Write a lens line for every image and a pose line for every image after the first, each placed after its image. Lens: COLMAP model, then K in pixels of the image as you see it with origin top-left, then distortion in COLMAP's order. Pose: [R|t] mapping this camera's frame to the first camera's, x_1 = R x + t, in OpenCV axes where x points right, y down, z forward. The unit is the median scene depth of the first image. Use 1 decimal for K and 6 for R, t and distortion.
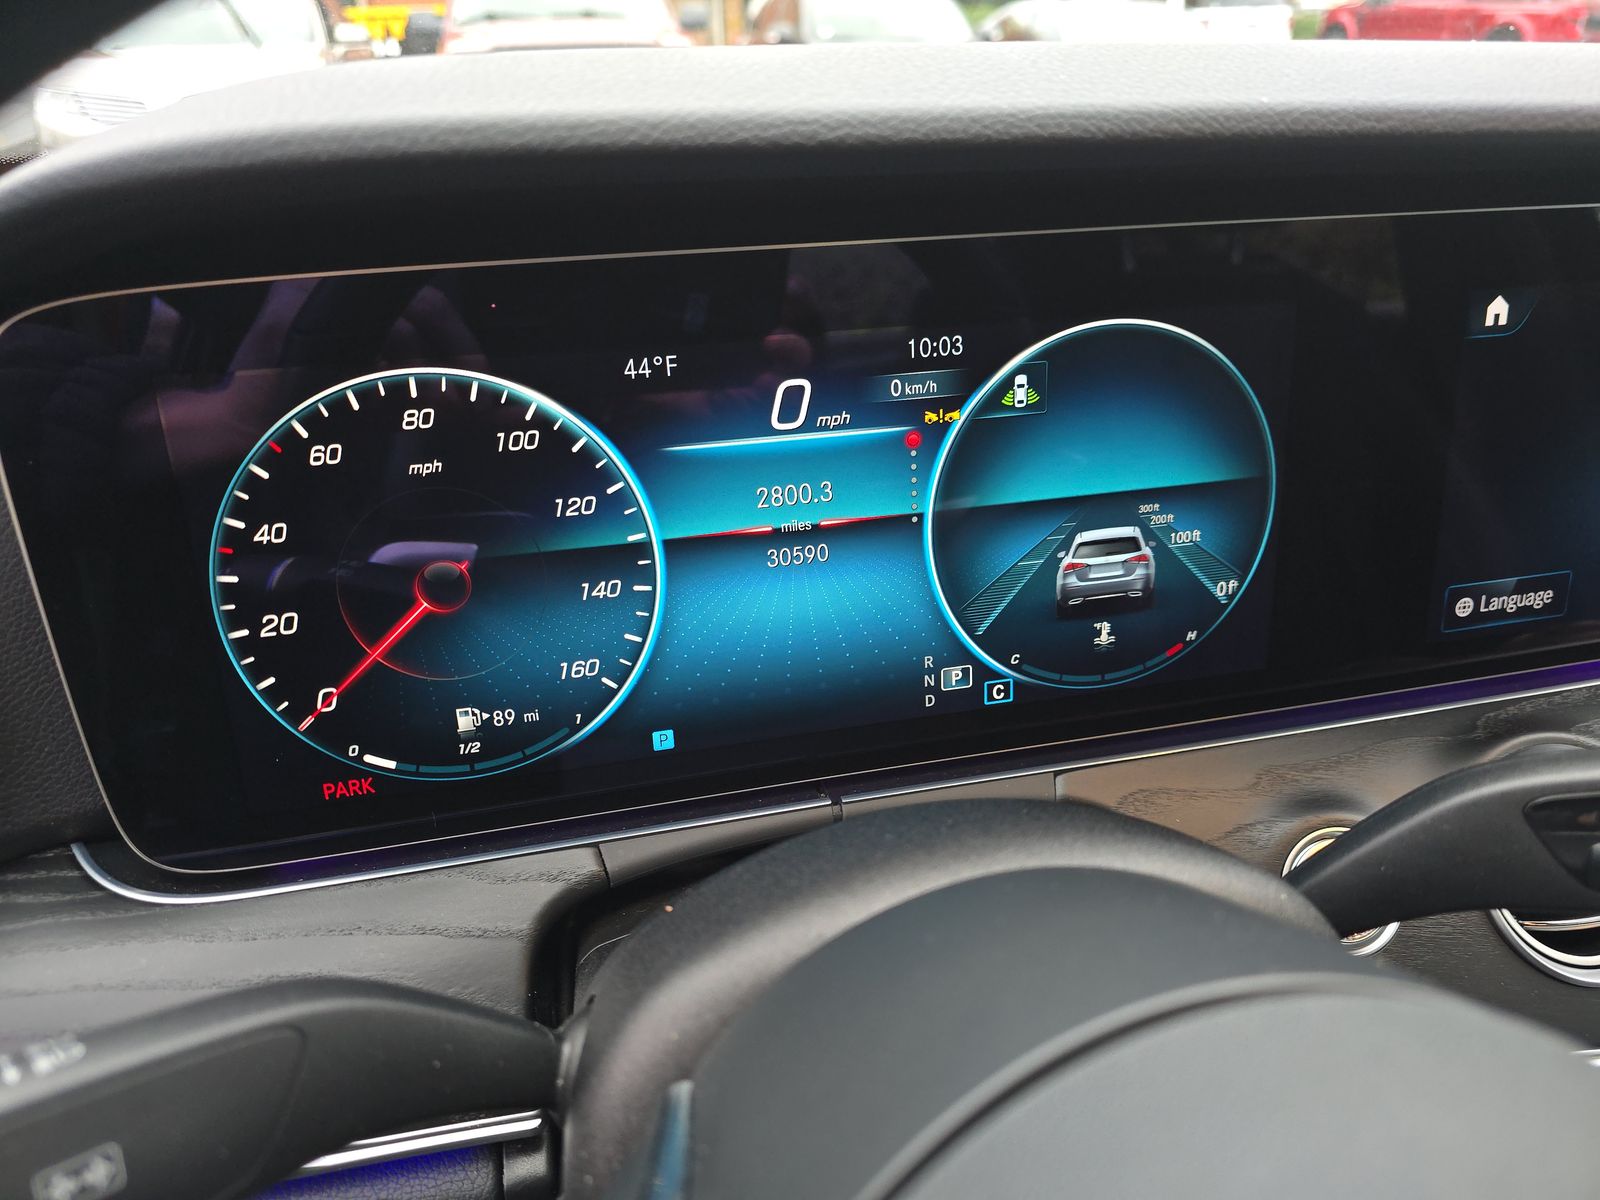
lens RADIAL K [[1097.2, 0, 806.4], [0, 1097.2, 602.7], [0, 0, 1]] dist [0.040666, -0.056985]
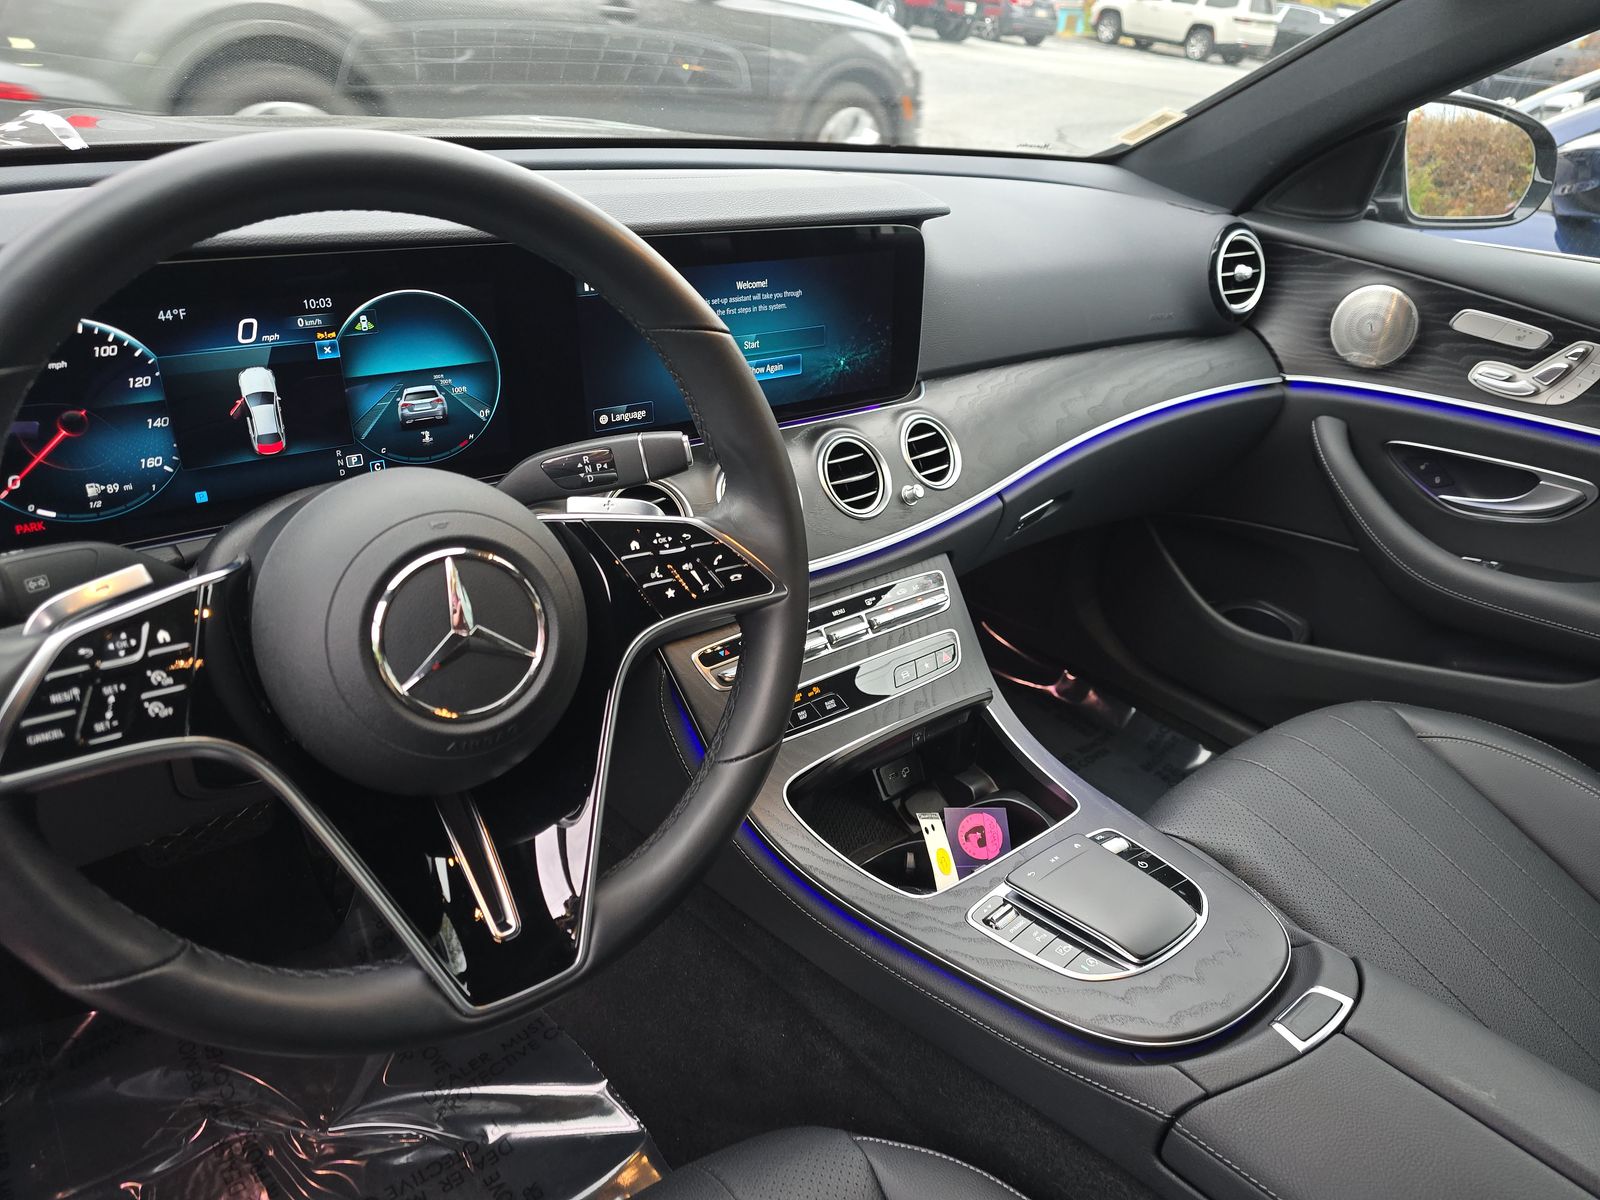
lens RADIAL K [[1084.6, 0, 810.5], [0, 1084.6, 599.3], [0, 0, 1]] dist [0.043155, -0.041532]
pose [[0.900954, -0.123367, 0.416008, 0.022121], [0.093695, 0.991425, 0.091091, 0.246049], [-0.423678, -0.043091, 0.904787, -1.416721]]
